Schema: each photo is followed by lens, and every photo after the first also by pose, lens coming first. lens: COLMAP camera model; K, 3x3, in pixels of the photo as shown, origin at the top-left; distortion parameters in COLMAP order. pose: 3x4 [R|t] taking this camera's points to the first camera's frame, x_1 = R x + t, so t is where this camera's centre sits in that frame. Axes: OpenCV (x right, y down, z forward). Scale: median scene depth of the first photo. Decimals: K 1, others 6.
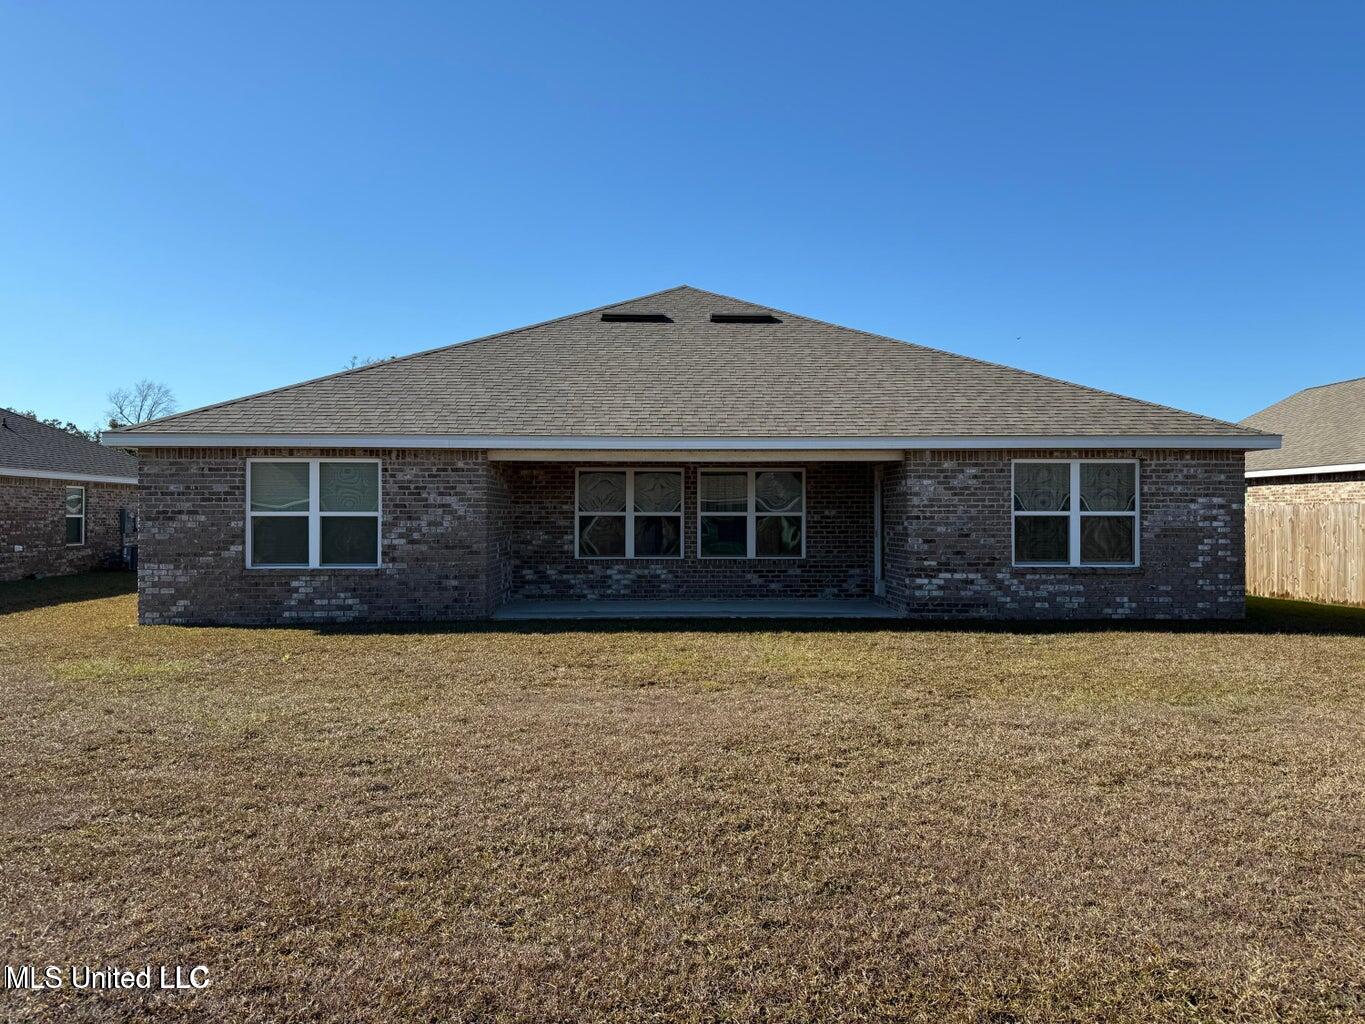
lens RADIAL K [[979.1, 0, 682.5], [0, 979.1, 512.0], [0, 0, 1]] dist [0.073912, -0.007653]
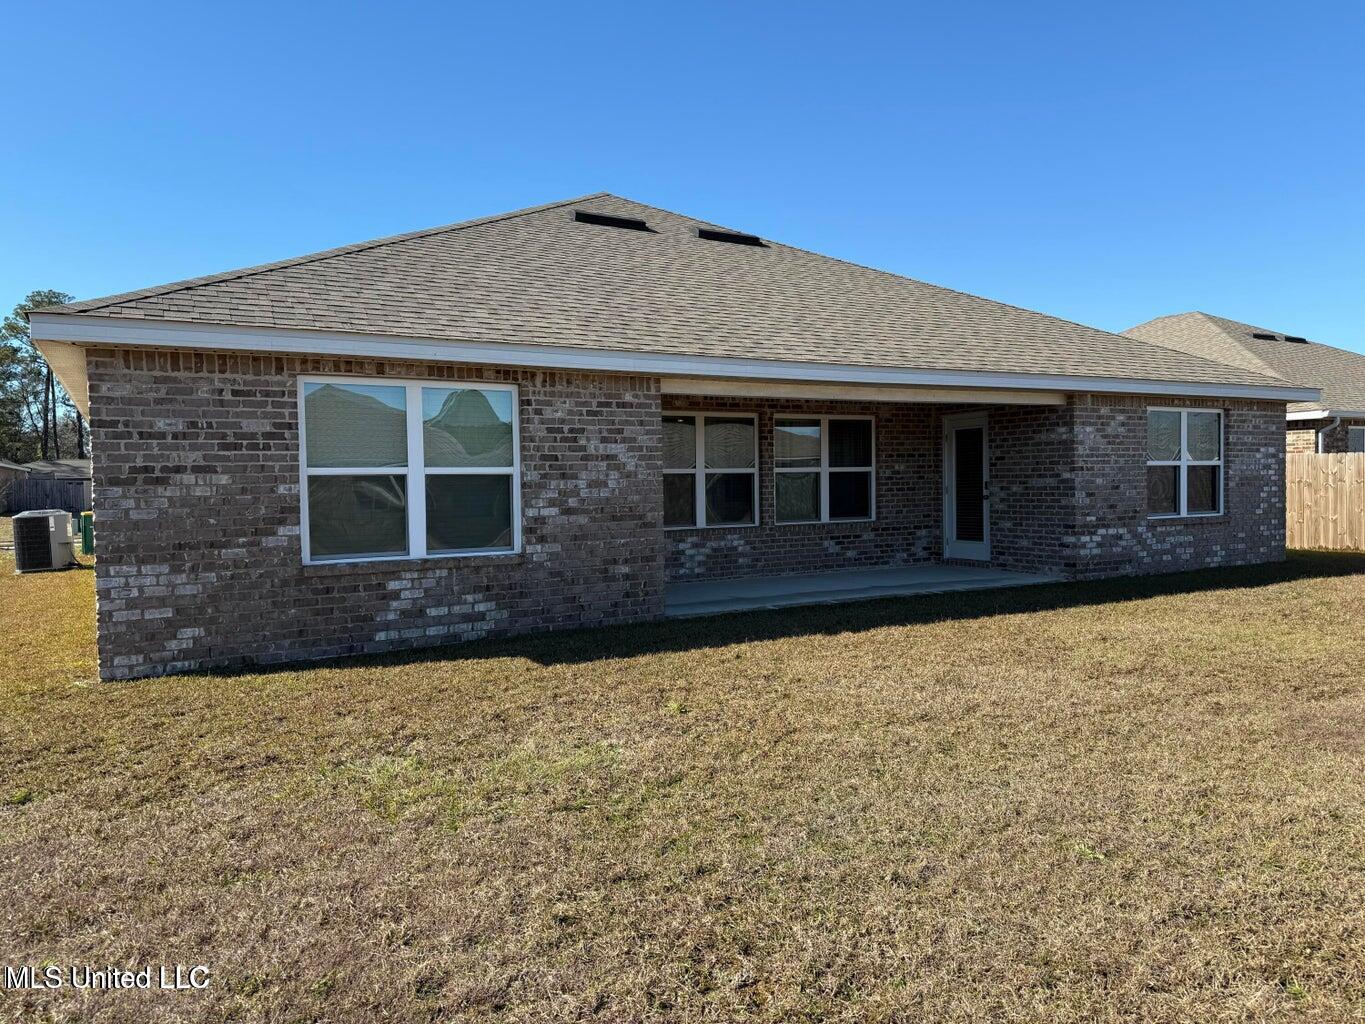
lens RADIAL K [[979.1, 0, 682.5], [0, 979.1, 512.0], [0, 0, 1]] dist [0.073912, -0.007653]
pose [[0.873097, -0.029245, 0.486670, -0.528465], [0.013924, 0.999288, 0.035069, 0.008400], [-0.487349, -0.023842, 0.872882, 0.382040]]
